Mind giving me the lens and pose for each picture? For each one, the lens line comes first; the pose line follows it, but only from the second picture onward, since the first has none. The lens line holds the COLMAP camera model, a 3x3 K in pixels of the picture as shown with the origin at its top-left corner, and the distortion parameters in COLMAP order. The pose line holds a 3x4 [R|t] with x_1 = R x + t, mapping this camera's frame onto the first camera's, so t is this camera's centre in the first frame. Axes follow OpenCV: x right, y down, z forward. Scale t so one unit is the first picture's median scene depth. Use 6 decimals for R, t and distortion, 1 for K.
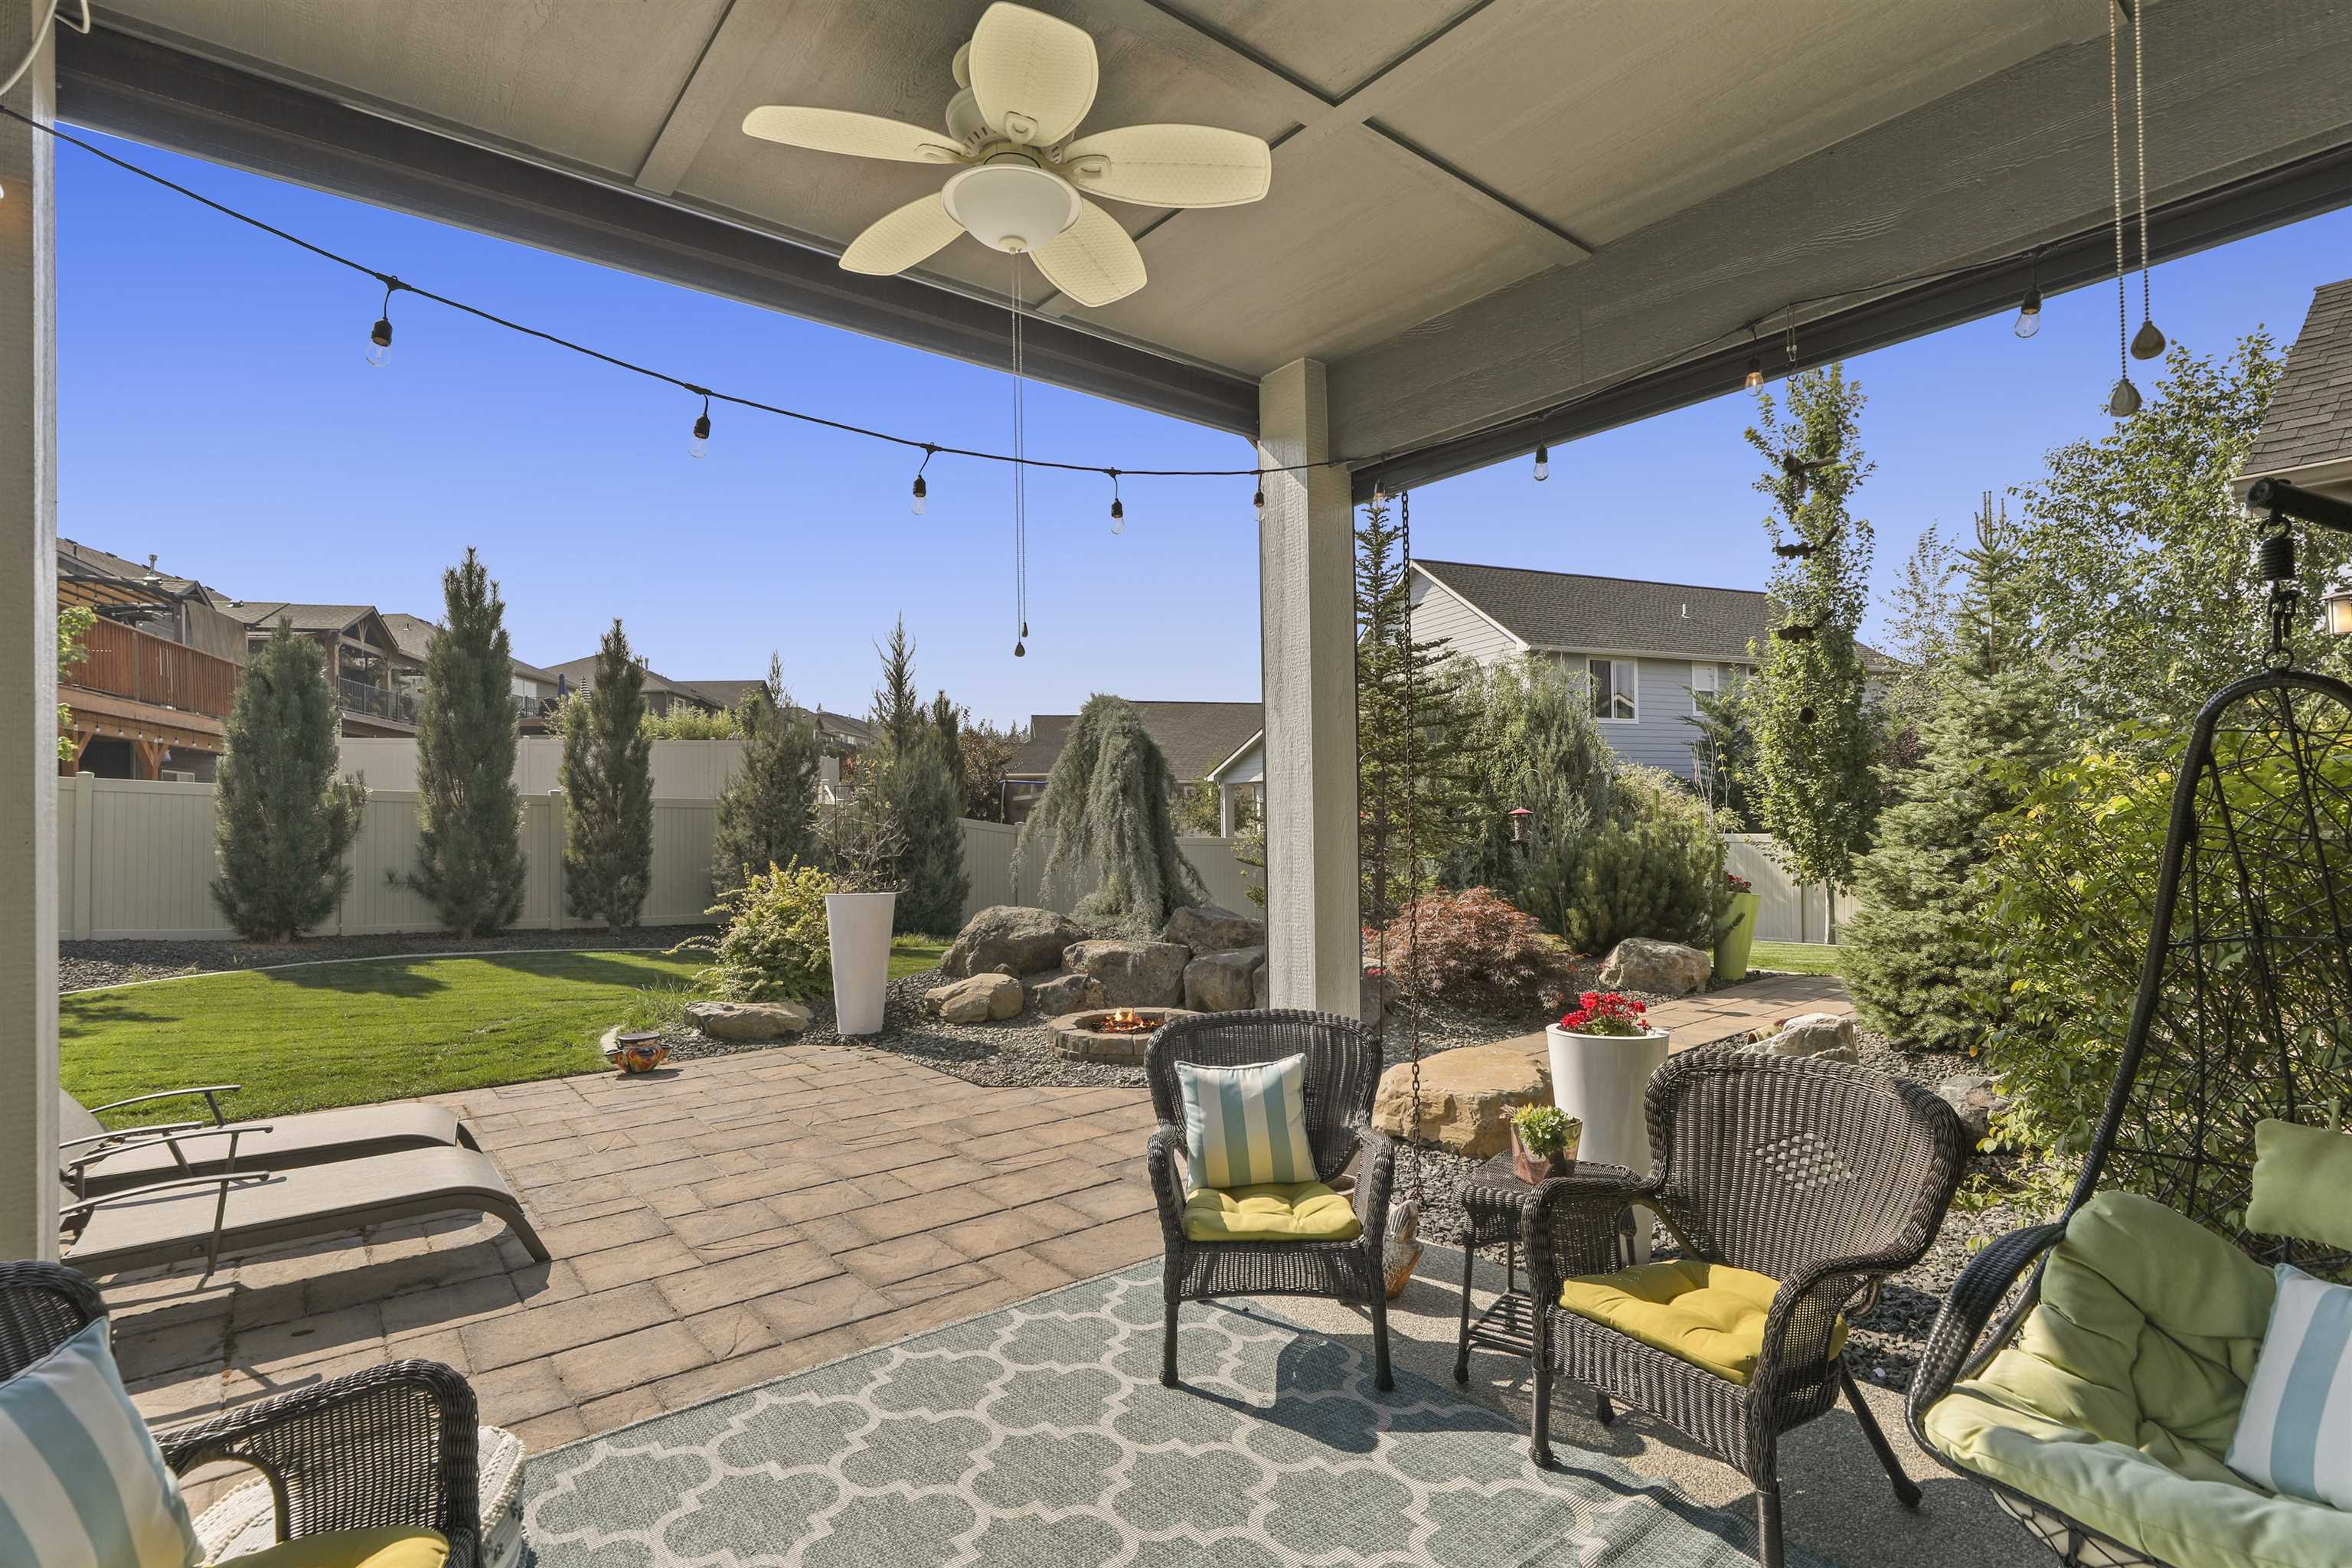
lens RADIAL K [[1099.7, 0, 1158.9], [0, 1099.7, 766.6], [0, 0, 1]] dist [-0.009023, -0.000006]
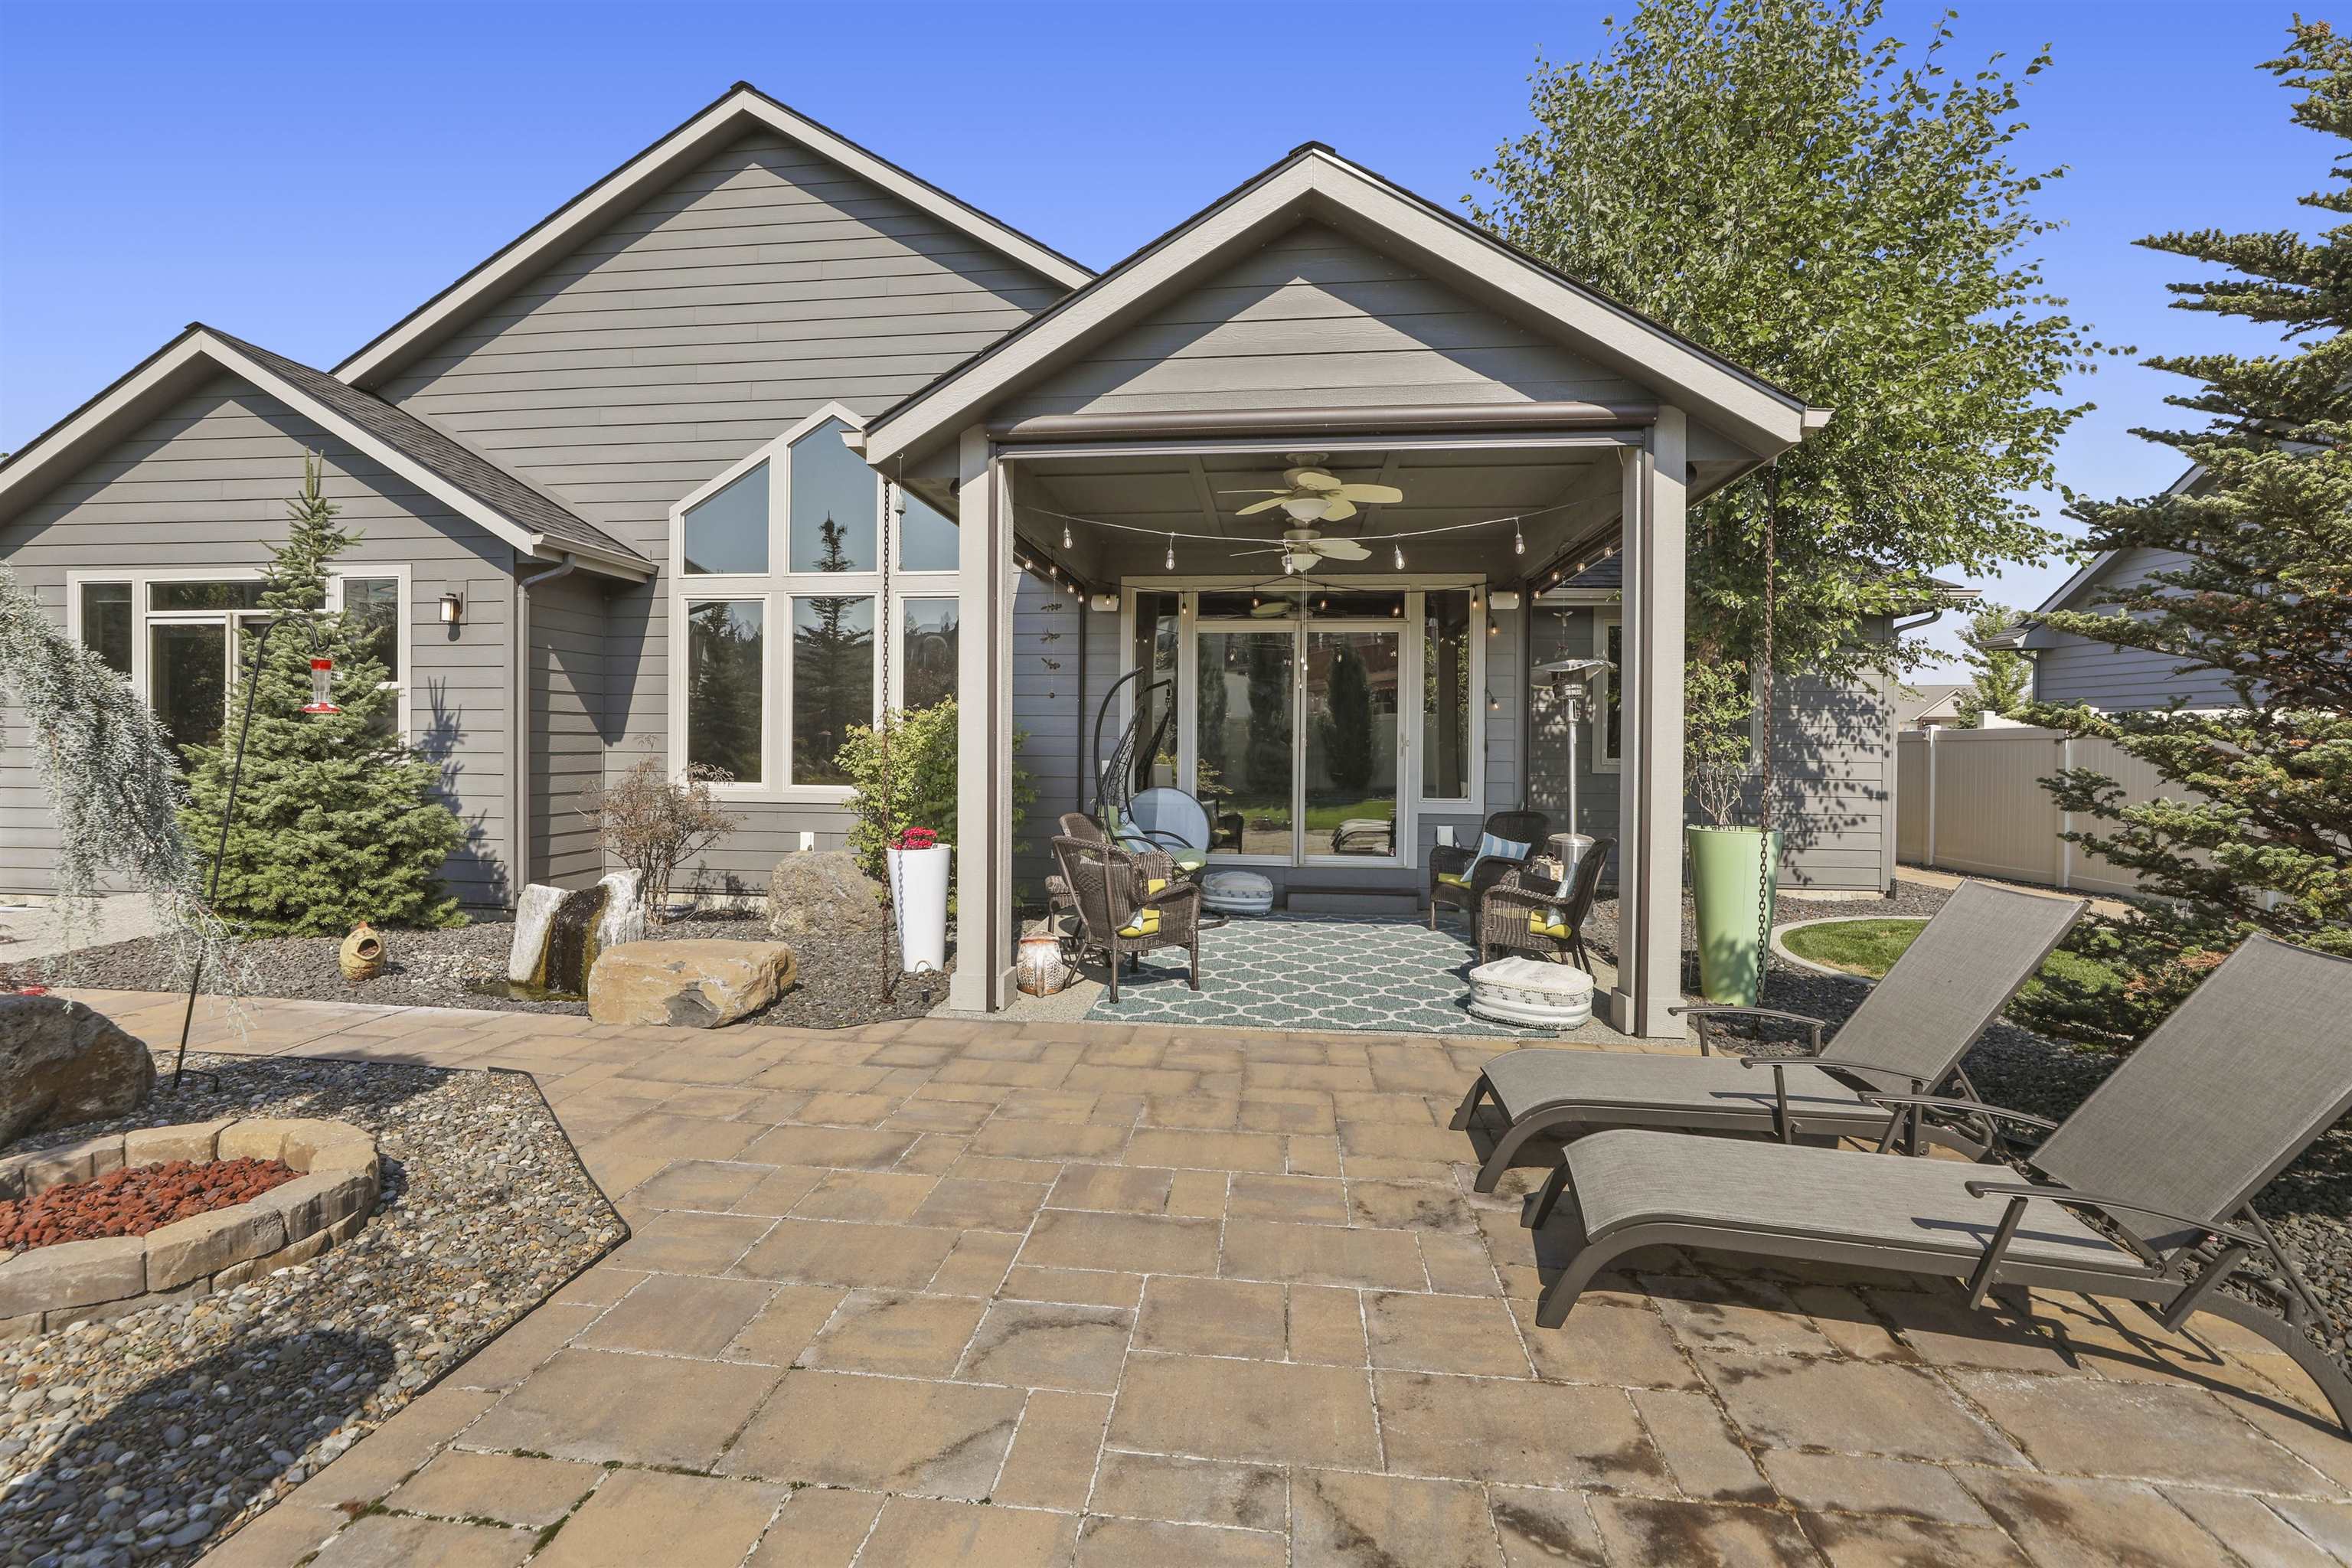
lens RADIAL K [[1099.7, 0, 1158.9], [0, 1099.7, 766.6], [0, 0, 1]] dist [-0.009023, -0.000006]
pose [[-0.699702, -0.005749, 0.714412, -0.362564], [-0.034779, 0.999056, -0.026023, 0.046408], [-0.713588, -0.043055, -0.699242, 0.636303]]
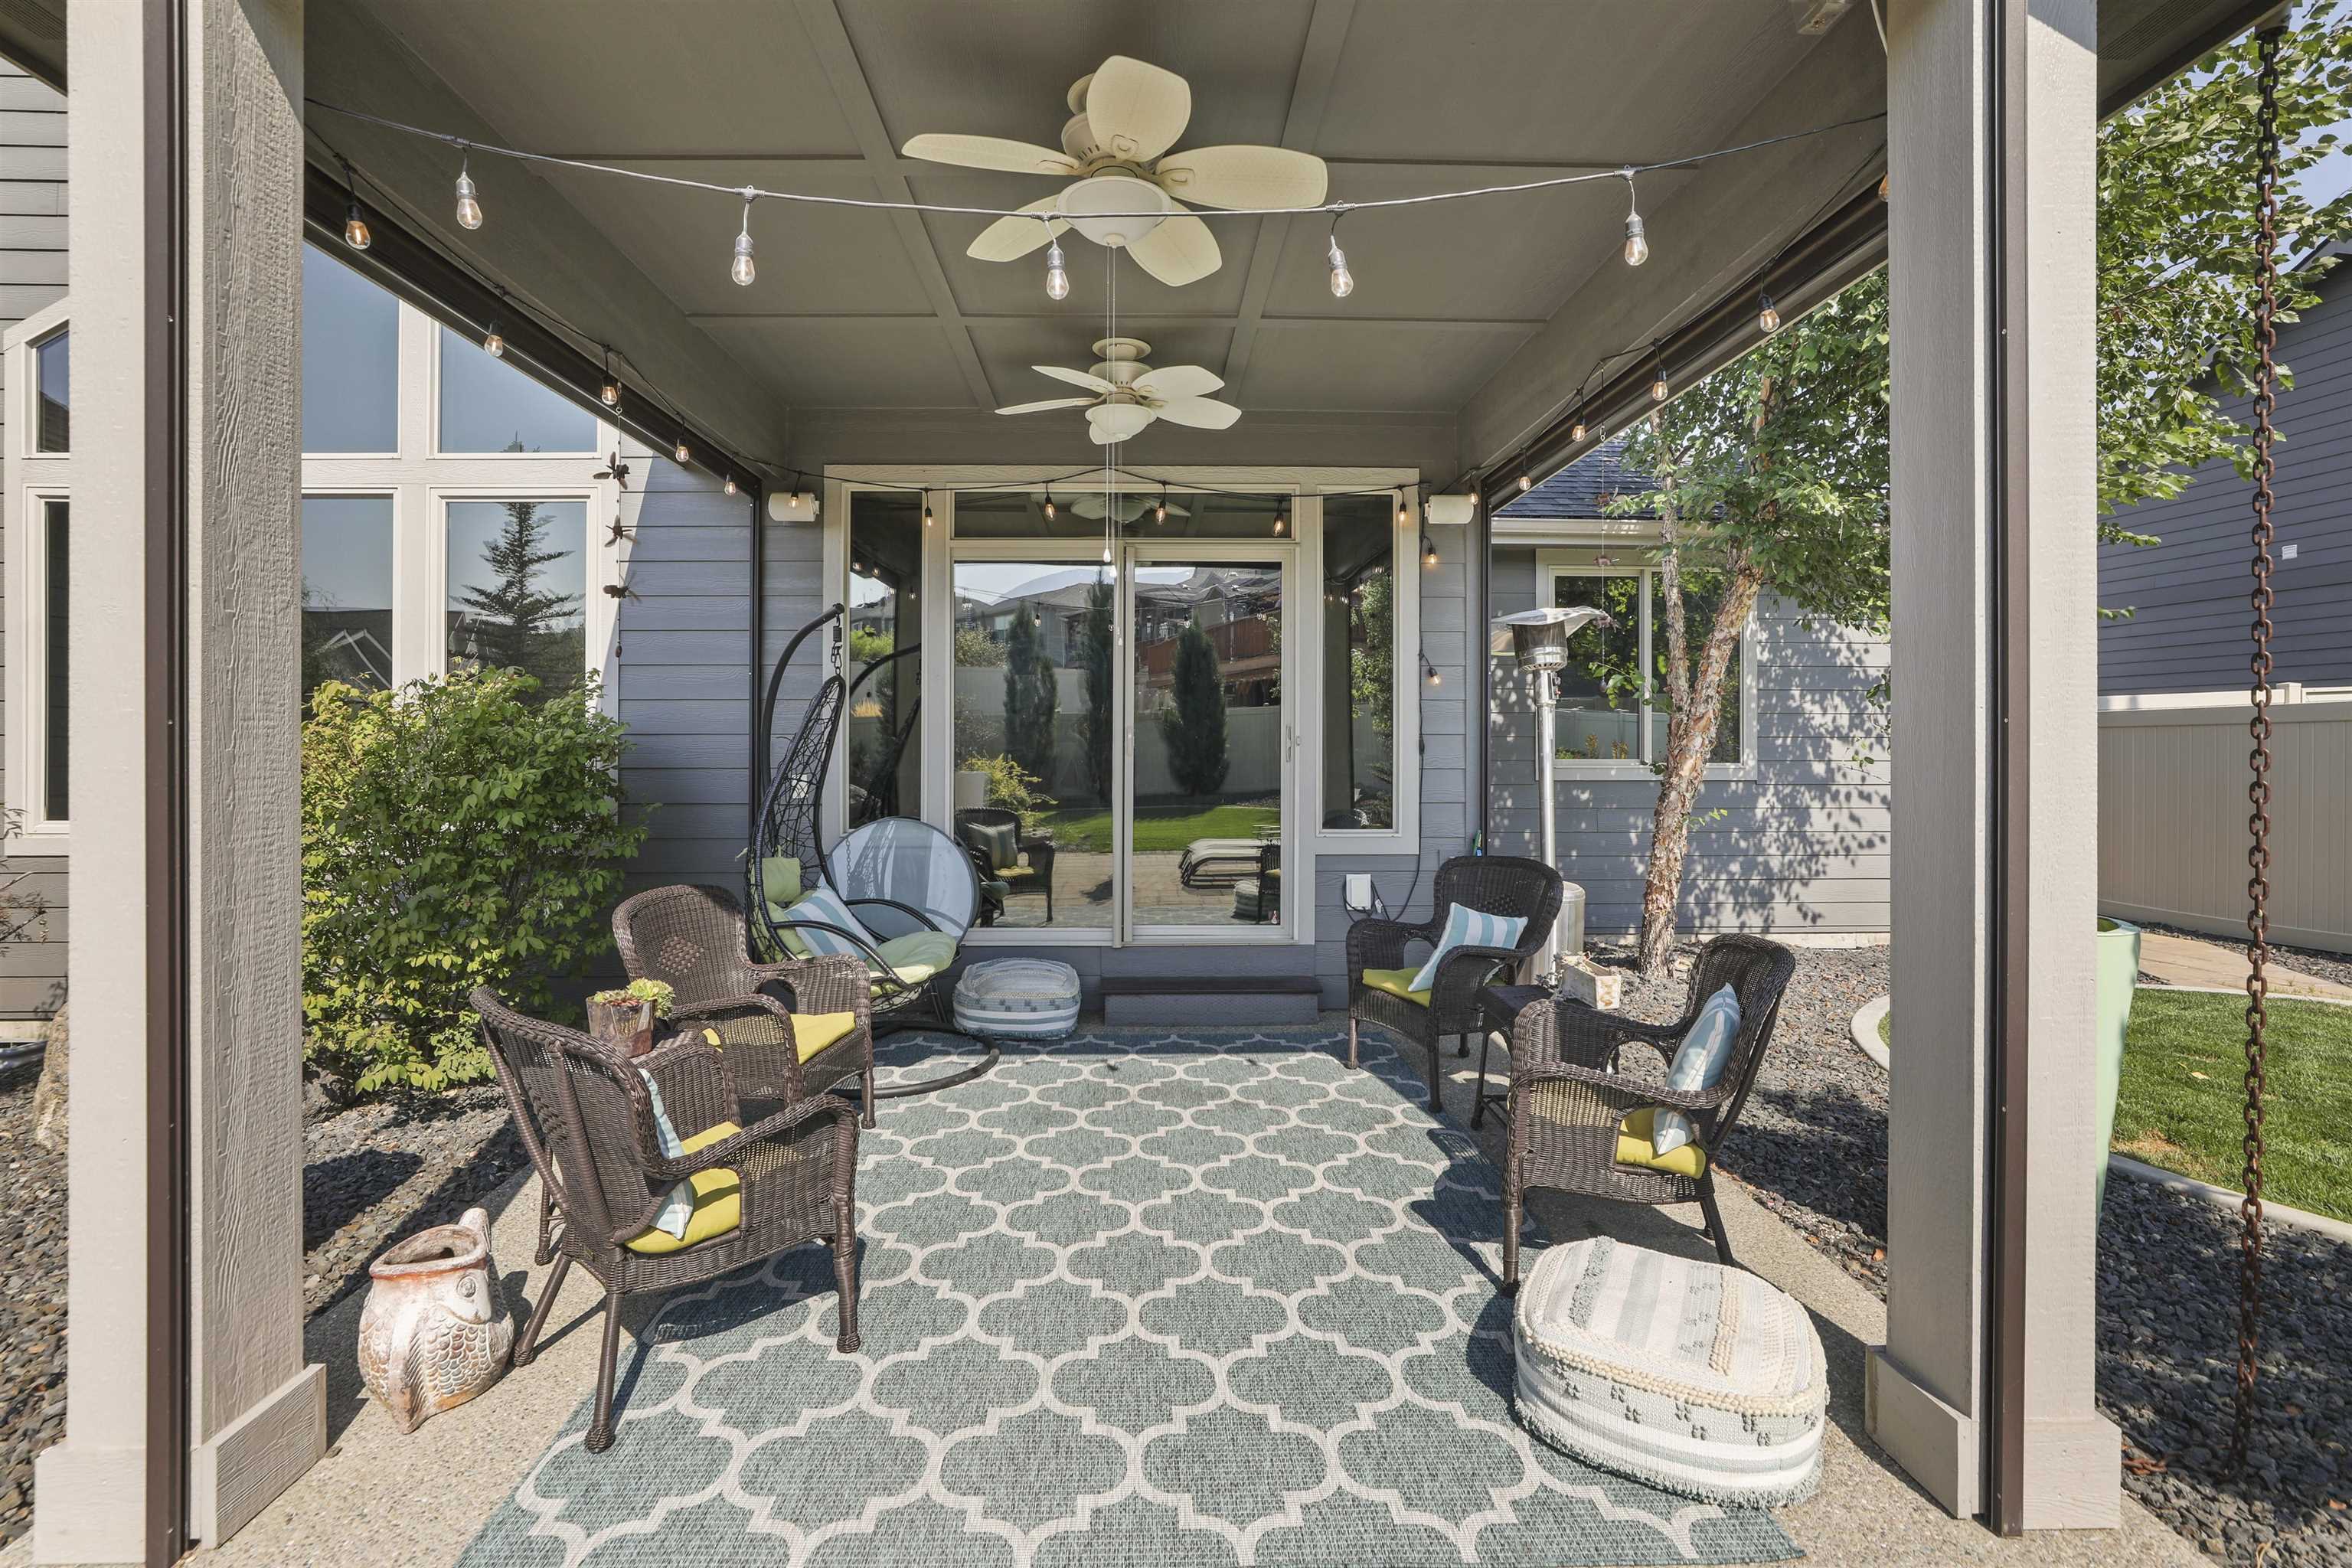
lens RADIAL K [[1099.7, 0, 1158.9], [0, 1099.7, 766.6], [0, 0, 1]] dist [-0.009023, -0.000006]
pose [[-0.790947, 0.000582, 0.611884, -0.180071], [-0.021577, 0.999351, -0.028842, 0.029948], [-0.611503, -0.036015, -0.790422, 0.389667]]
